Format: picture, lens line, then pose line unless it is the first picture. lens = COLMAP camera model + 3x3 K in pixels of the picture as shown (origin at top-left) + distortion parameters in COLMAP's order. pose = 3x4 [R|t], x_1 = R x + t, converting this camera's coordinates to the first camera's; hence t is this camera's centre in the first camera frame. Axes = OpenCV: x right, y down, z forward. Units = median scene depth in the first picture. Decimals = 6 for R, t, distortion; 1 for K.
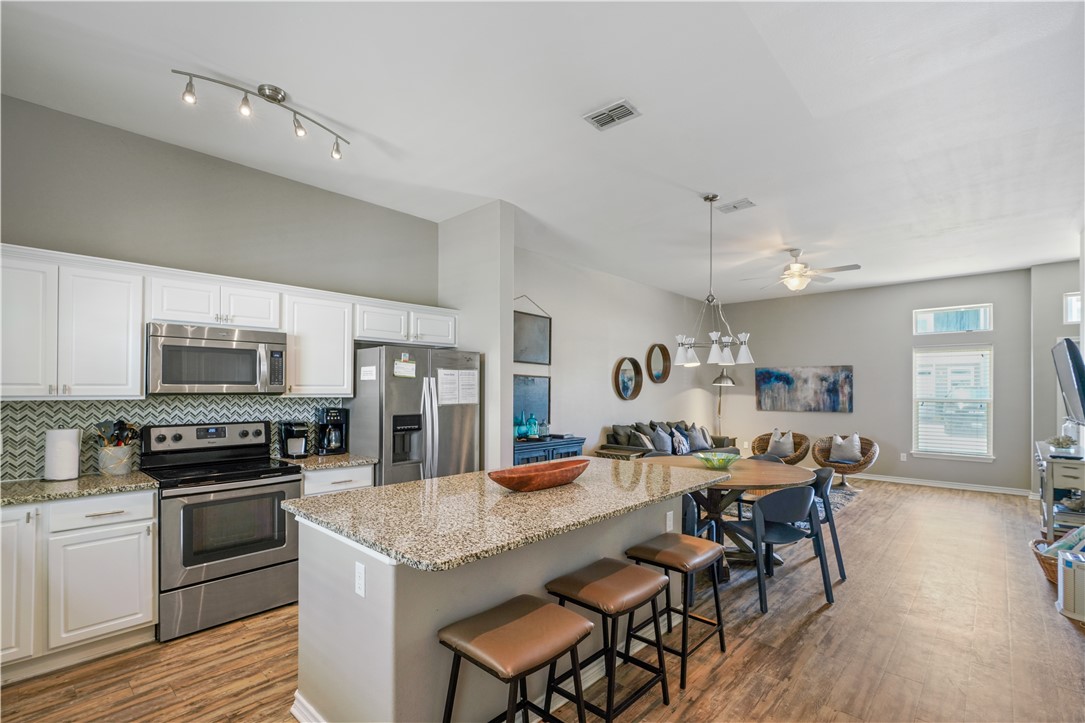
lens RADIAL K [[506.8, 0, 538.2], [0, 506.8, 385.2], [0, 0, 1]] dist [0.010127, 0.001830]
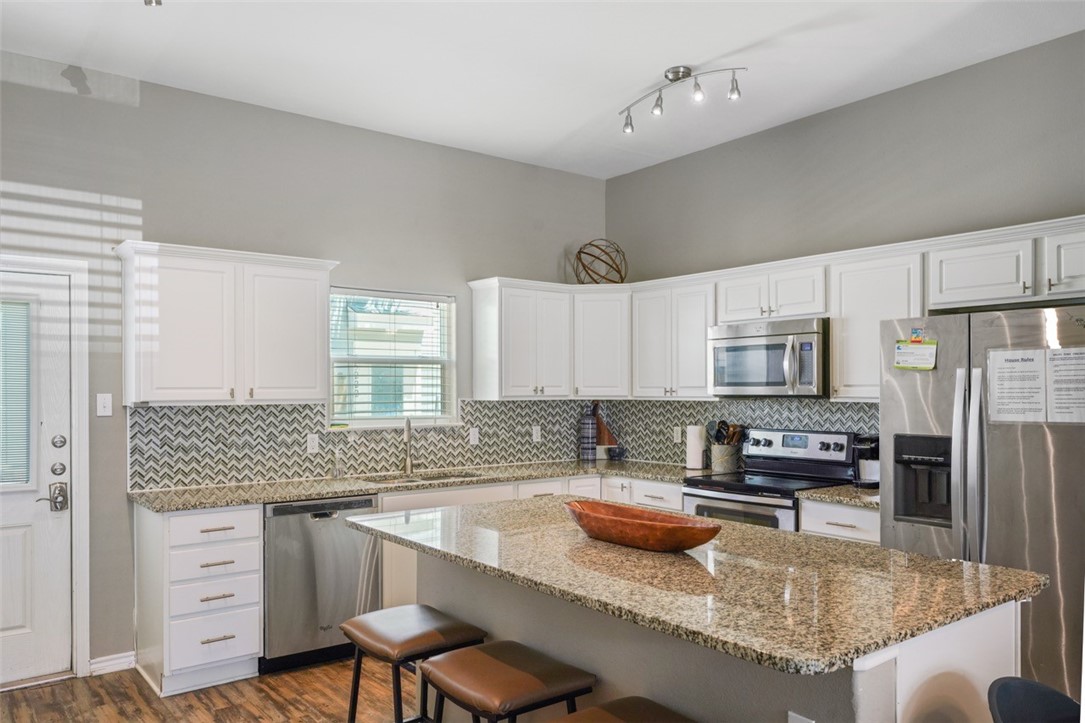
lens RADIAL K [[817.4, 0, 550.7], [0, 817.4, 381.5], [0, 0, 1]] dist [0.020895, -0.005843]
pose [[-0.157788, -0.011444, -0.987407, 0.828886], [0.009954, 0.999864, -0.013179, 0.006205], [0.987423, -0.011908, -0.157653, 0.837474]]
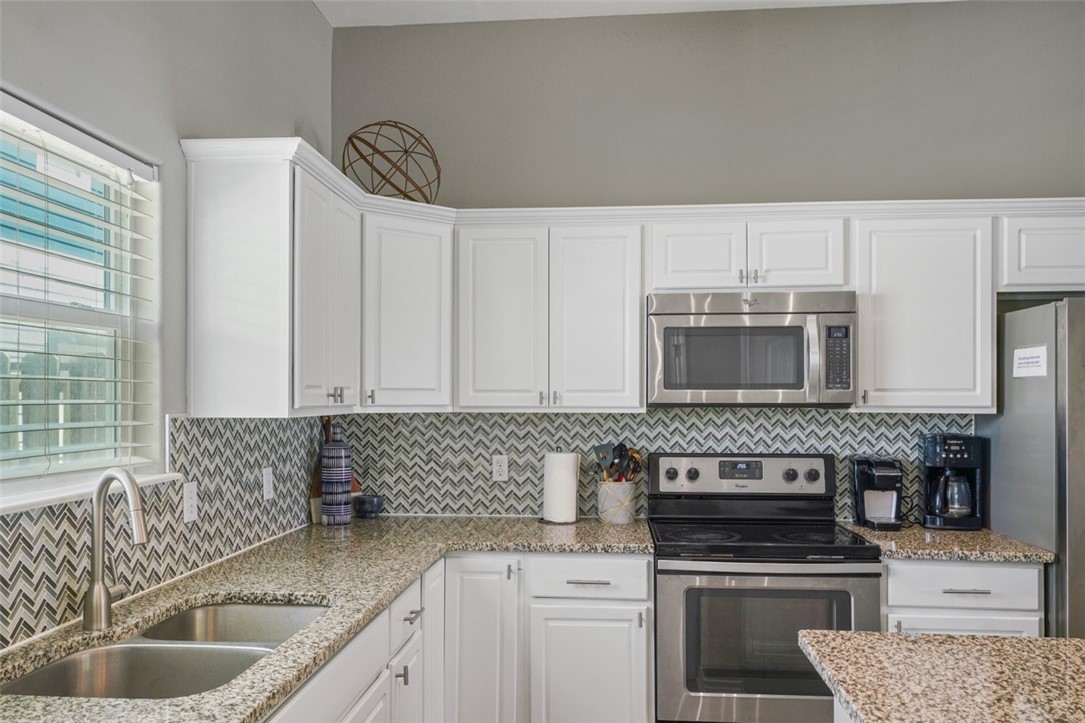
lens RADIAL K [[817.4, 0, 540.0], [0, 817.4, 391.8], [0, 0, 1]] dist [0.020895, -0.005843]
pose [[0.622622, -0.006323, -0.782497, -0.033583], [0.006943, 0.999973, -0.002556, 0.002222], [0.782492, -0.003842, 0.622649, 0.220409]]
